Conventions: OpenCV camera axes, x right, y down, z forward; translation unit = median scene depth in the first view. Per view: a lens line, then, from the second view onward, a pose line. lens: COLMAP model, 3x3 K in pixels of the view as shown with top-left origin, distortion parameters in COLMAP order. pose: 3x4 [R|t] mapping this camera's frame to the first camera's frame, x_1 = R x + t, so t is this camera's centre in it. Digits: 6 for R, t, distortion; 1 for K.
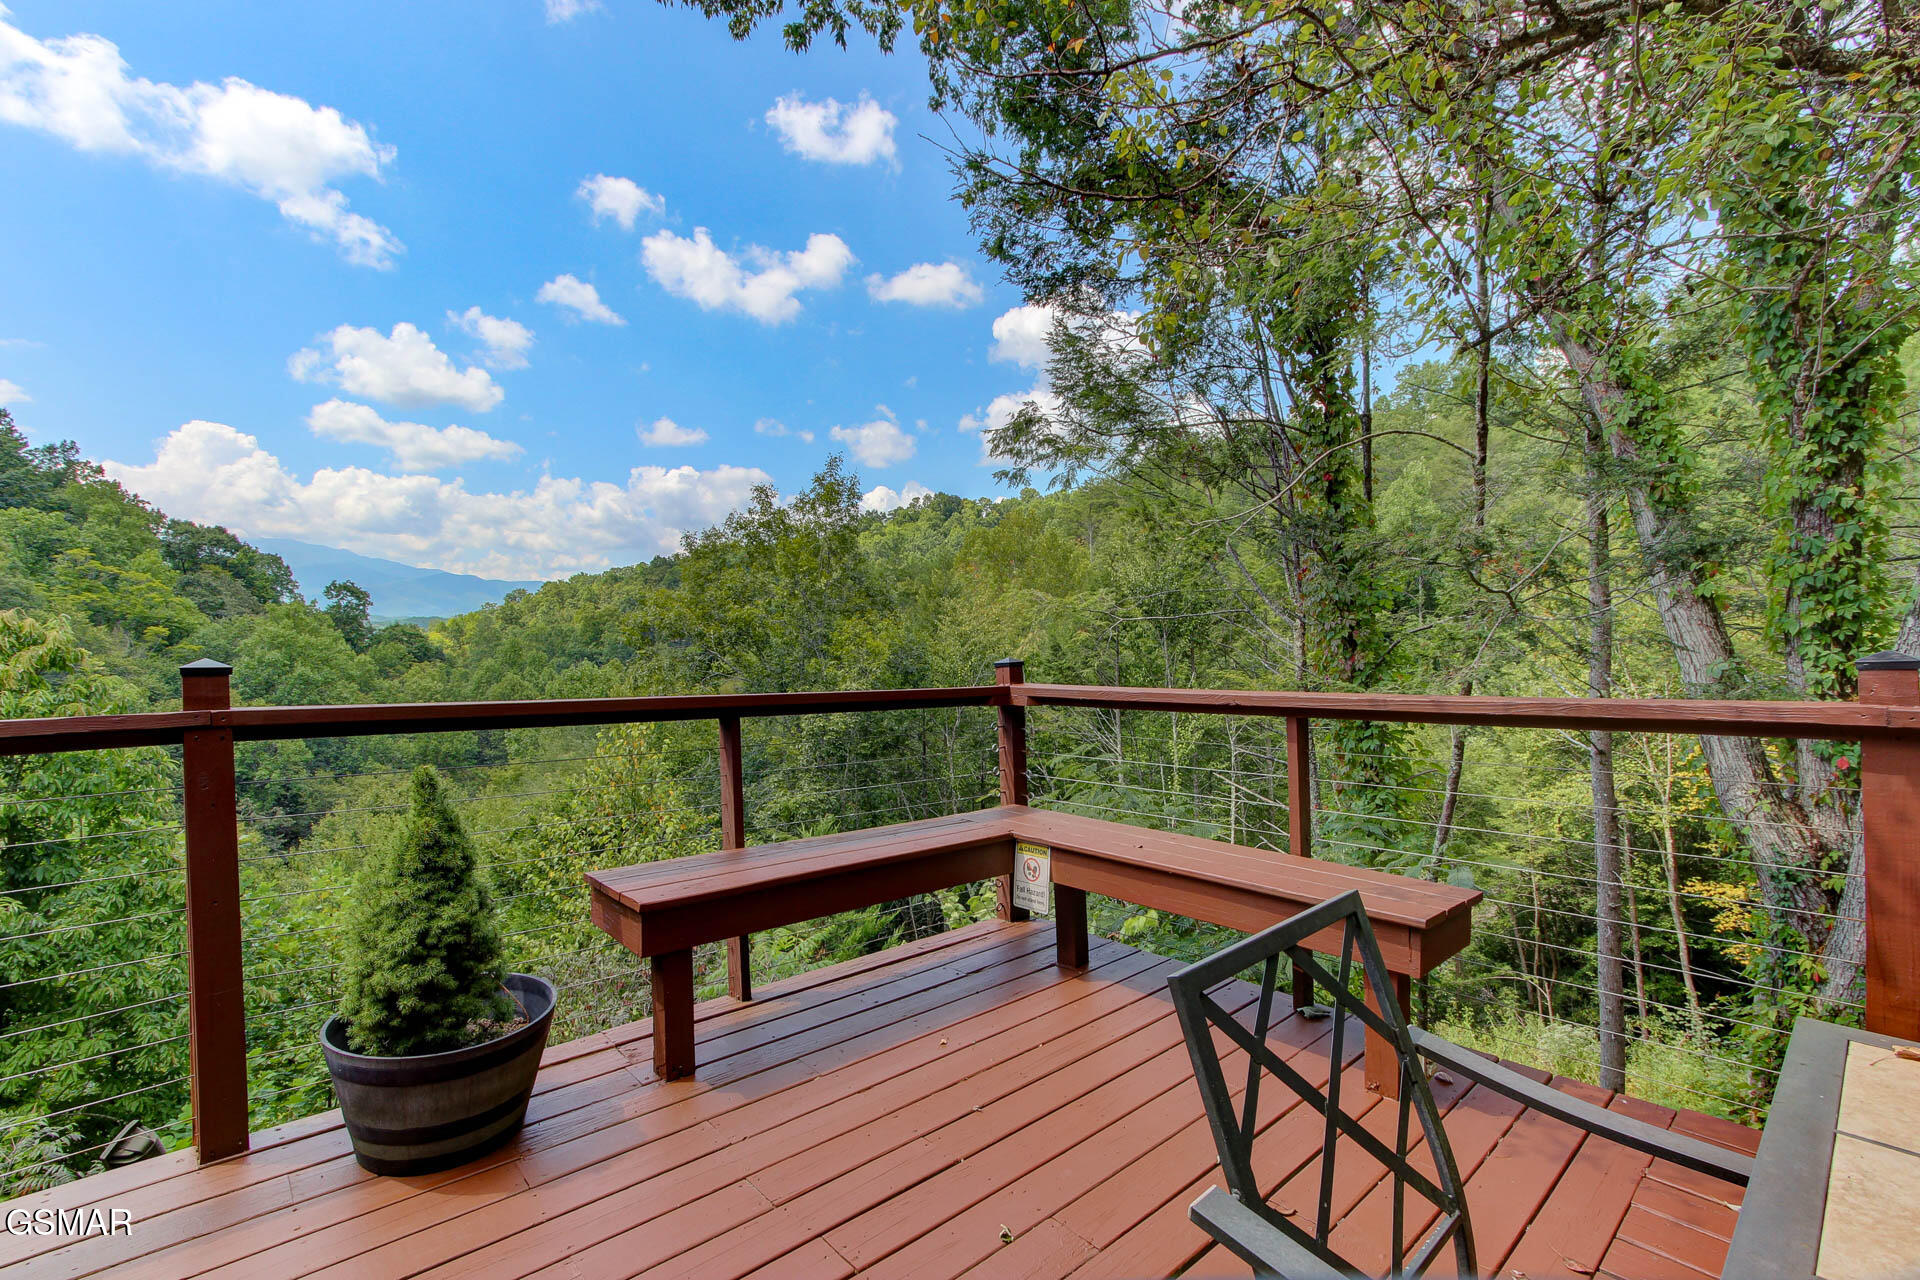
lens RADIAL K [[874.2, 0, 964.6], [0, 874.2, 650.2], [0, 0, 1]] dist [0.000370, -0.000283]
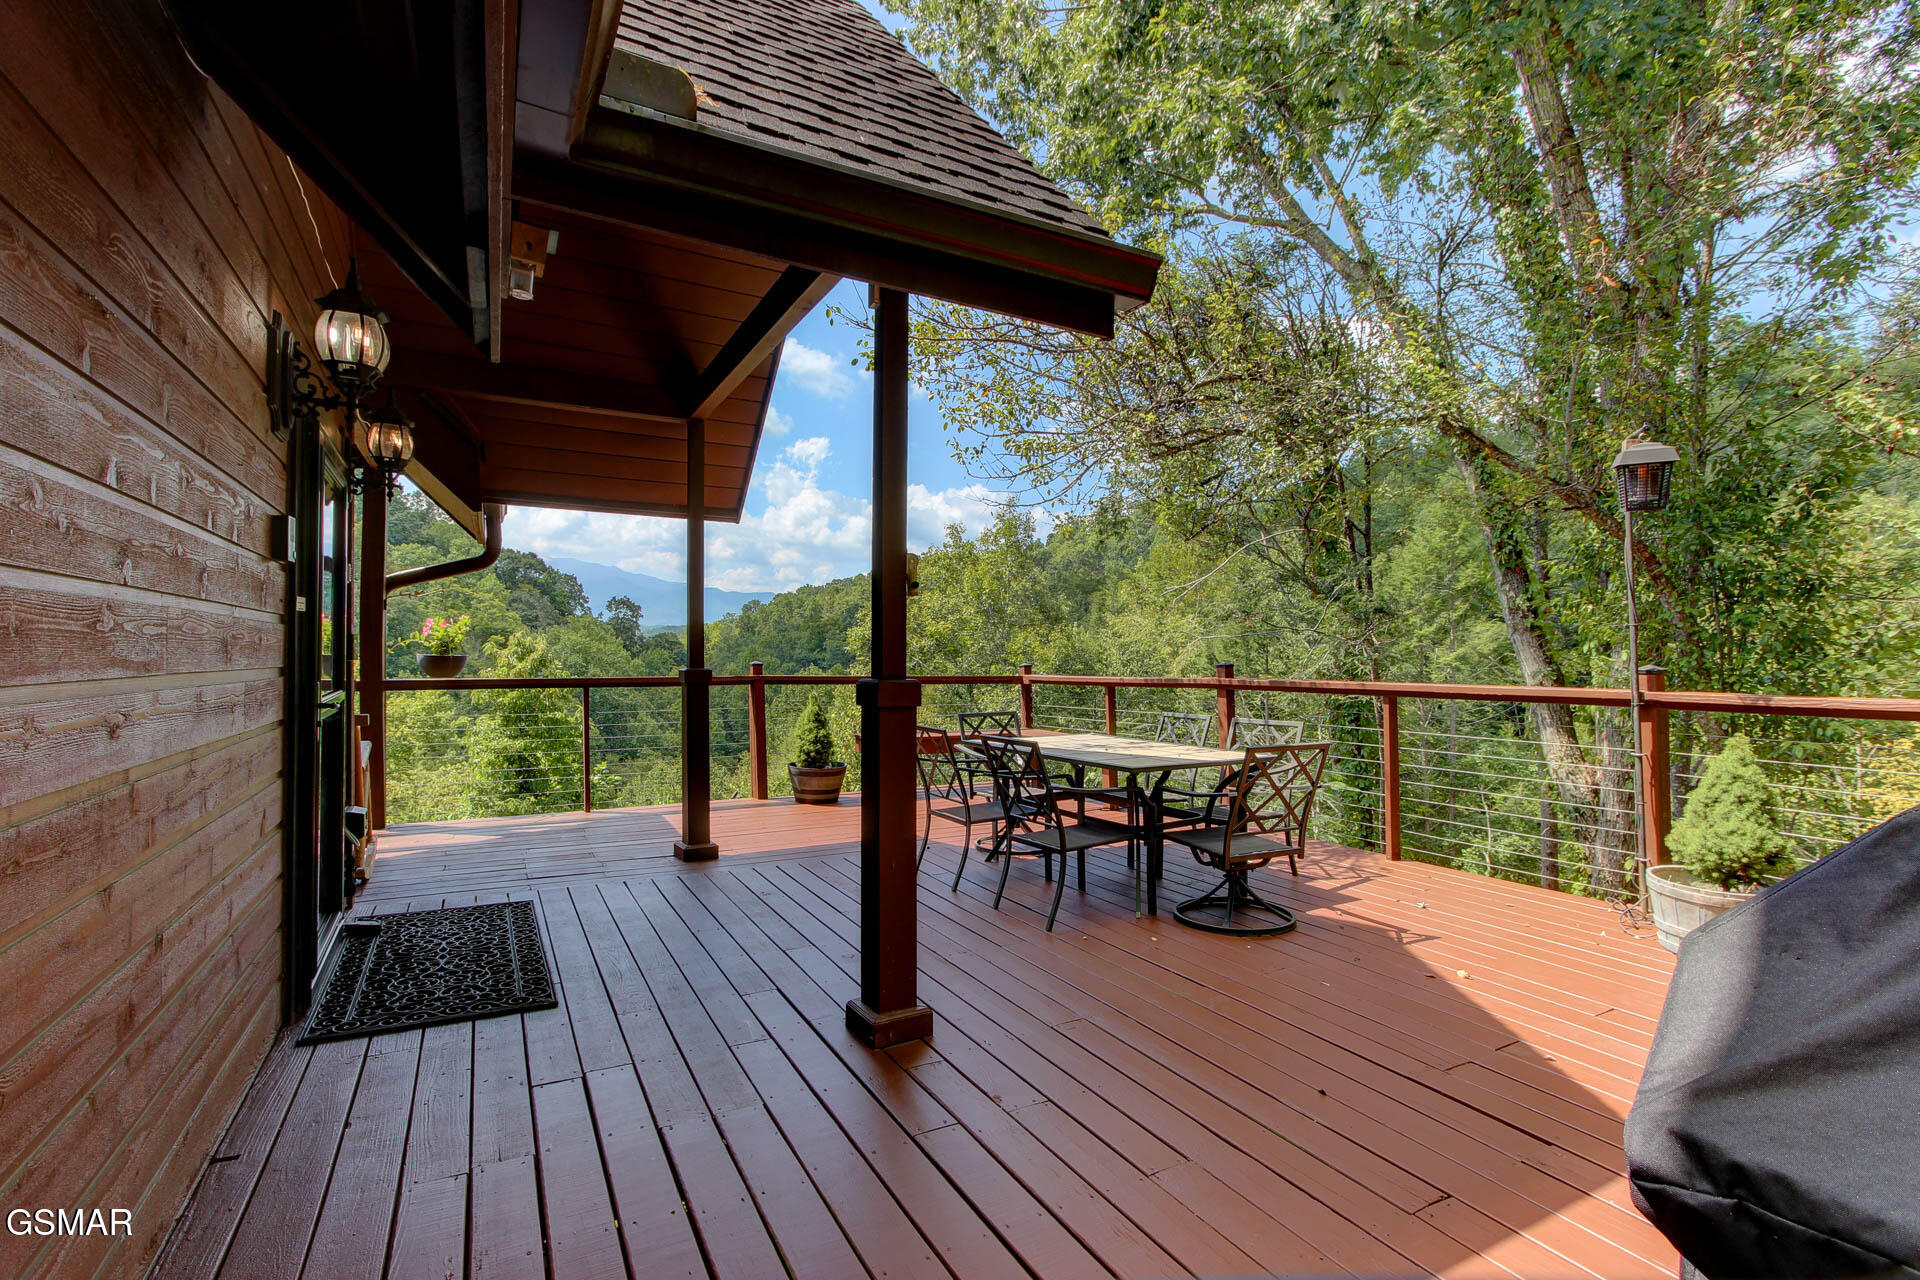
lens RADIAL K [[874.2, 0, 962.4], [0, 874.2, 641.5], [0, 0, 1]] dist [0.000370, -0.000283]
pose [[0.972449, 0.001568, -0.233109, 0.024382], [-0.005821, 0.999829, -0.017560, -0.000396], [0.233041, 0.018433, 0.972292, -0.071205]]
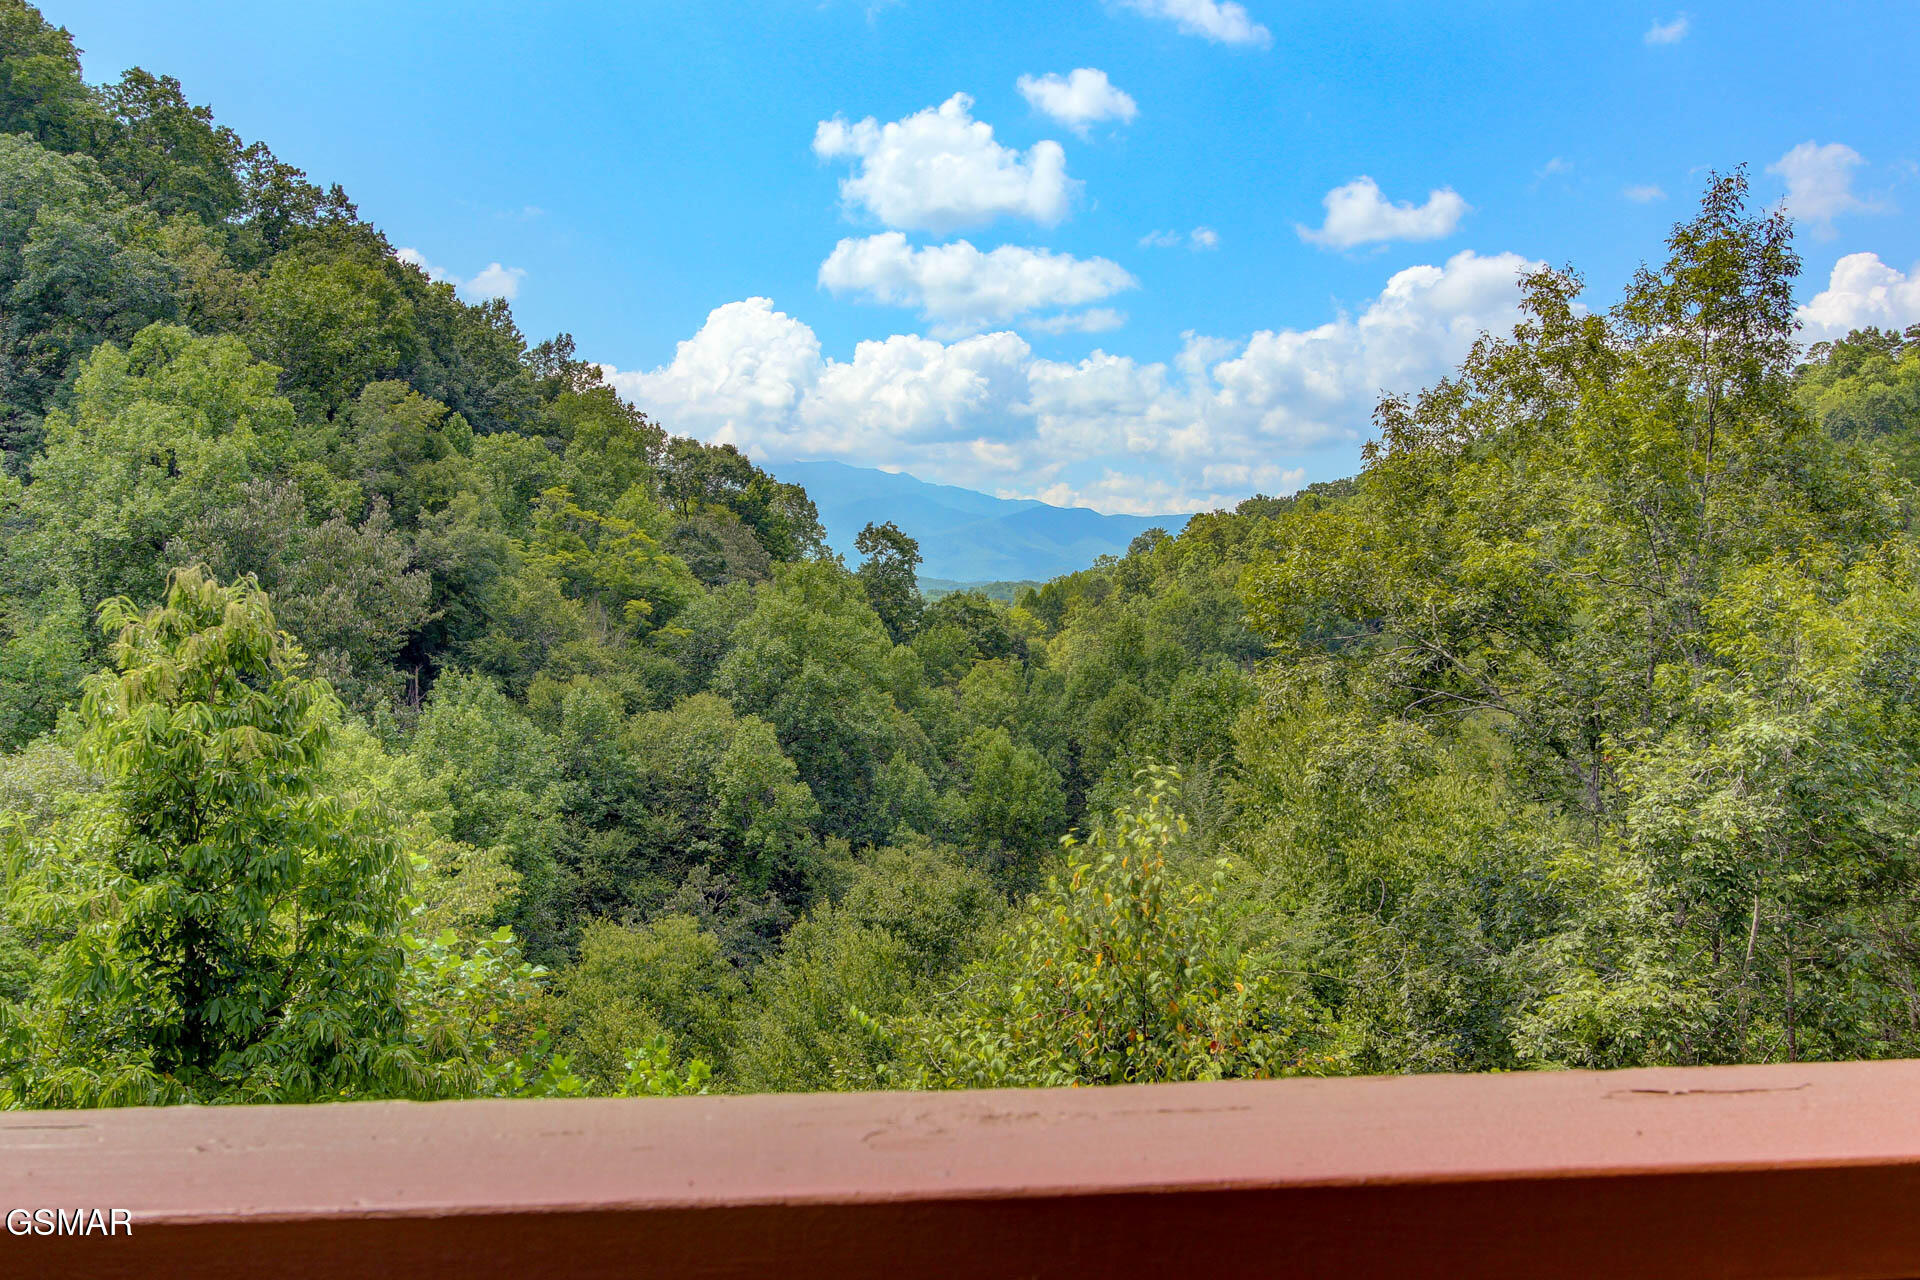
lens RADIAL K [[1740.4, 0, 956.2], [0, 1740.4, 620.0], [0, 0, 1]] dist [0.002822, 0.021248]
pose [[0.832693, 0.000017, -0.553735, 0.002285], [-0.006904, 0.999923, -0.010352, -0.000172], [0.553692, 0.012443, 0.832629, 0.040140]]
